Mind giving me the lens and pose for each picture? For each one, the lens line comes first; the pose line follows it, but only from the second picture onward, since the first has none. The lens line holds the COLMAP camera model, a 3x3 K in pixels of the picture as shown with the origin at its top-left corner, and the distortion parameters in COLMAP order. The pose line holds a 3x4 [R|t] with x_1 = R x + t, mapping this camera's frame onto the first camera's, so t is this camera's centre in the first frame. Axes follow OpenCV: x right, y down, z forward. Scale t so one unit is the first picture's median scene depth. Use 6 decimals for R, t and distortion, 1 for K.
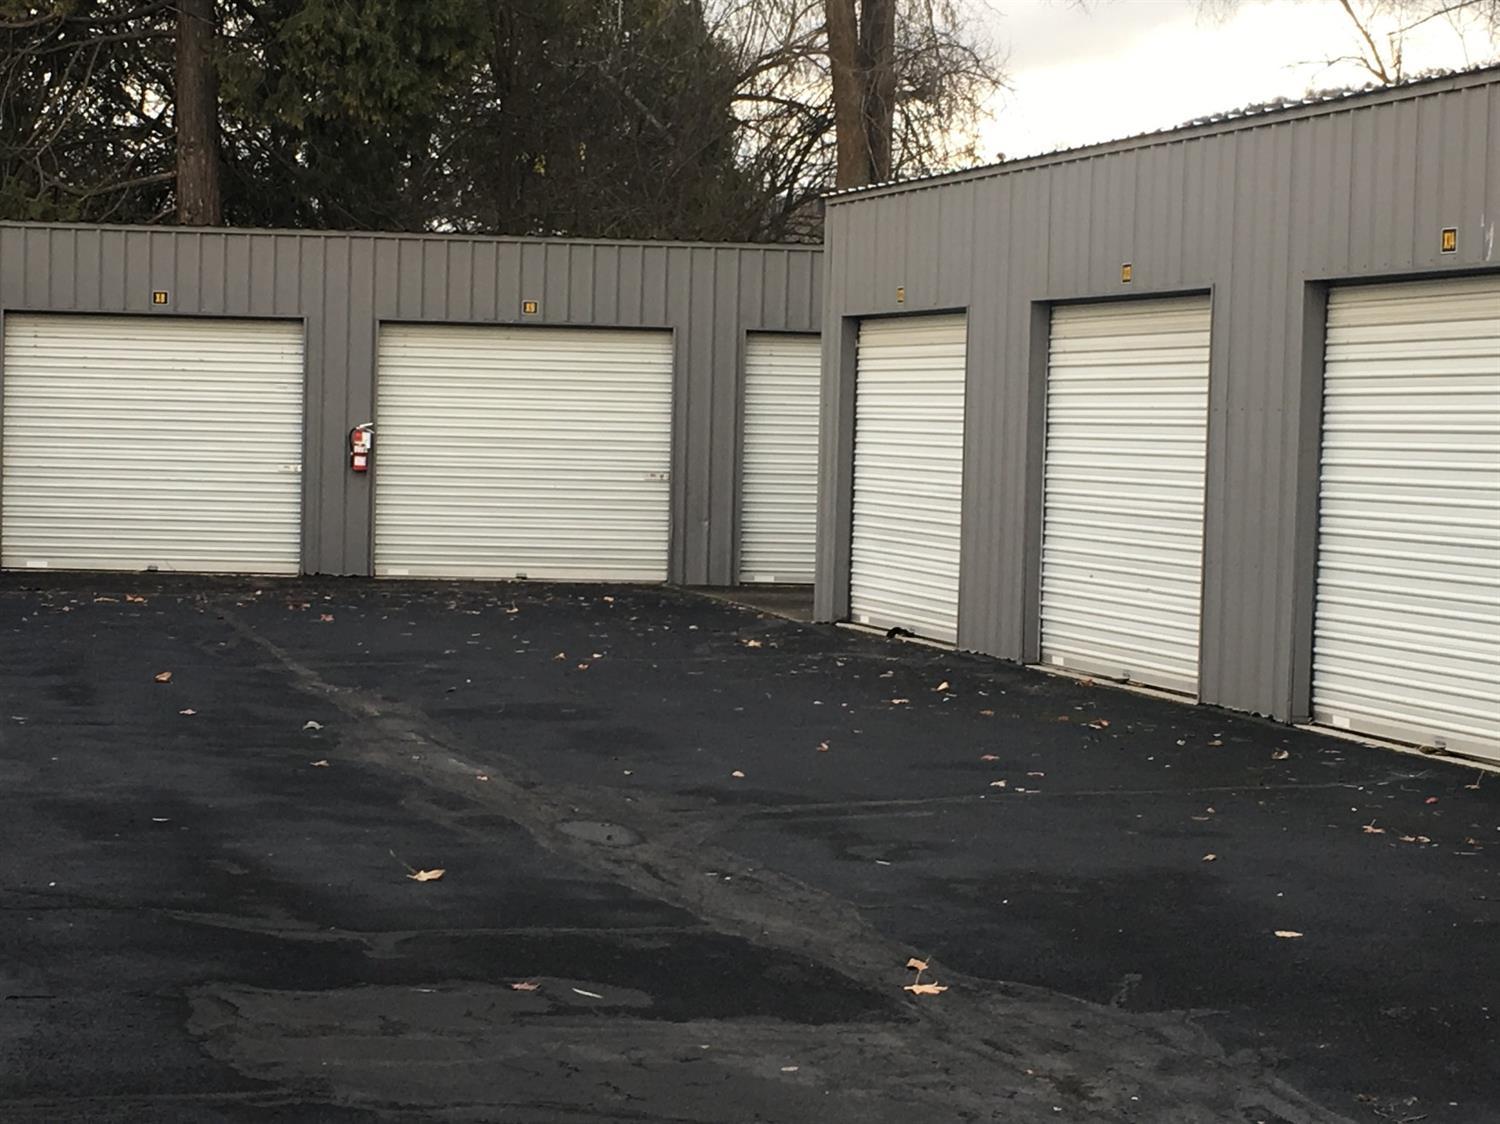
lens RADIAL K [[3038.3, 0, 746.4], [0, 3038.3, 553.2], [0, 0, 1]] dist [0.012269, 0.000000]
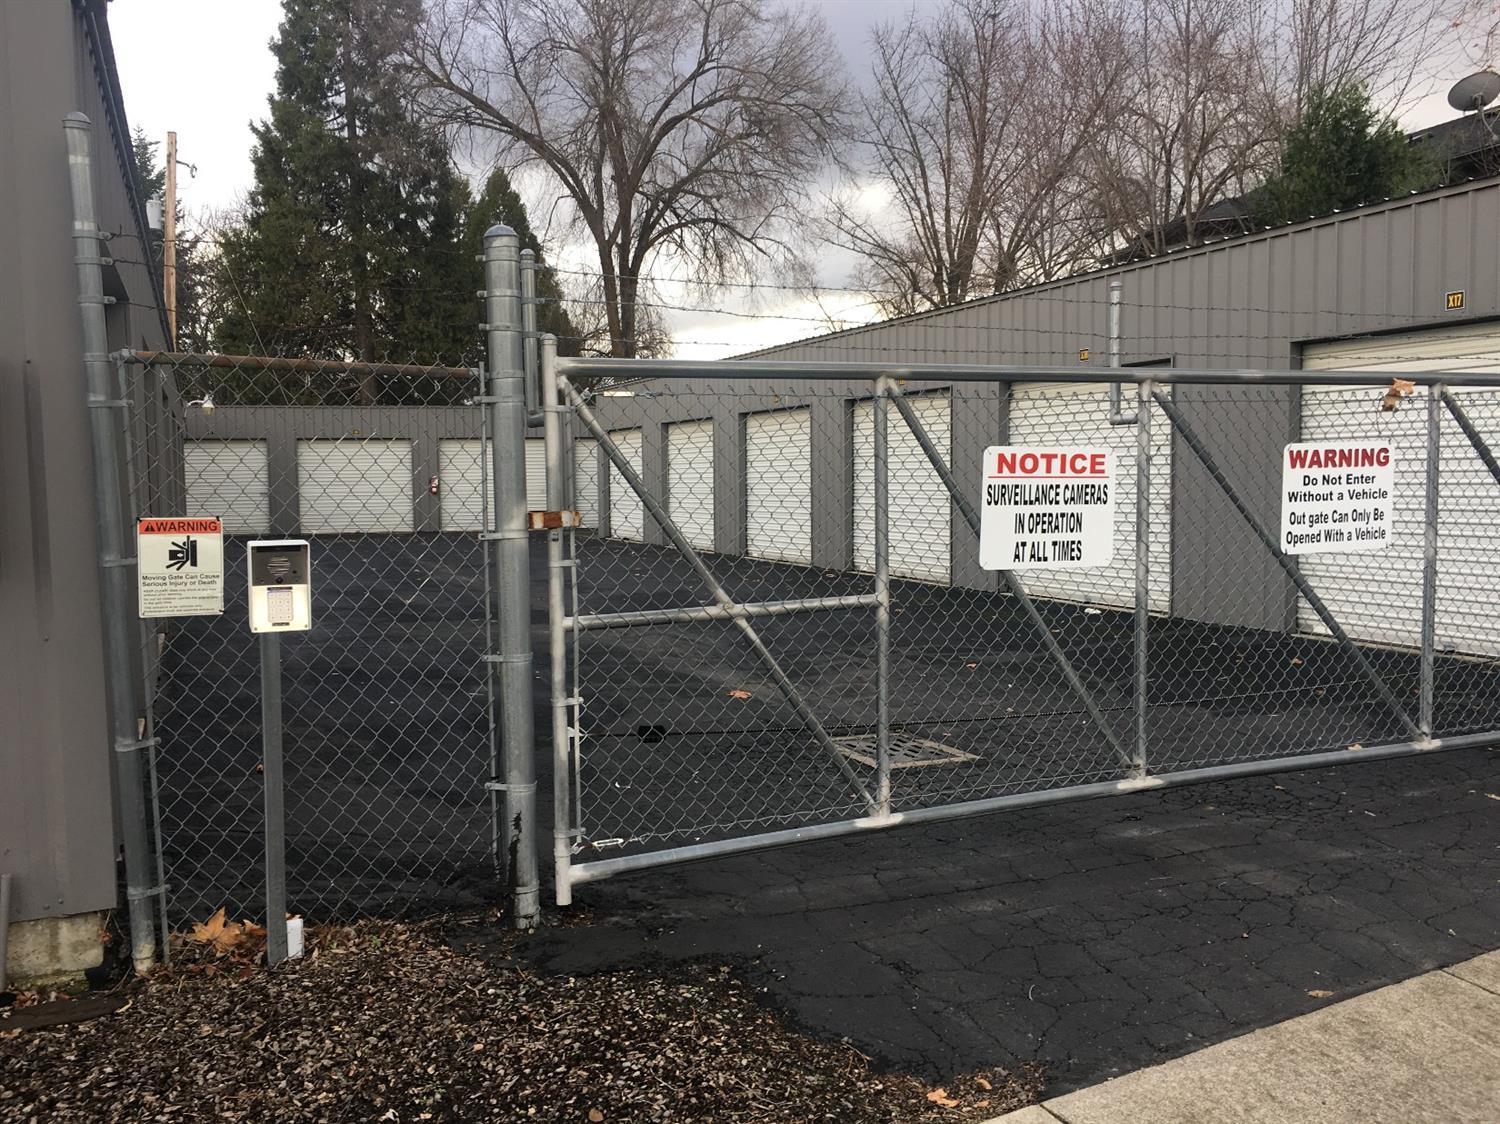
lens RADIAL K [[1276.5, 0, 757.6], [0, 1276.5, 563.9], [0, 0, 1]] dist [0.055752, -0.068620]
pose [[0.993081, -0.044579, 0.108643, 0.027211], [0.042010, 0.998783, 0.025820, 0.015290], [-0.109662, -0.021077, 0.993745, -0.146229]]
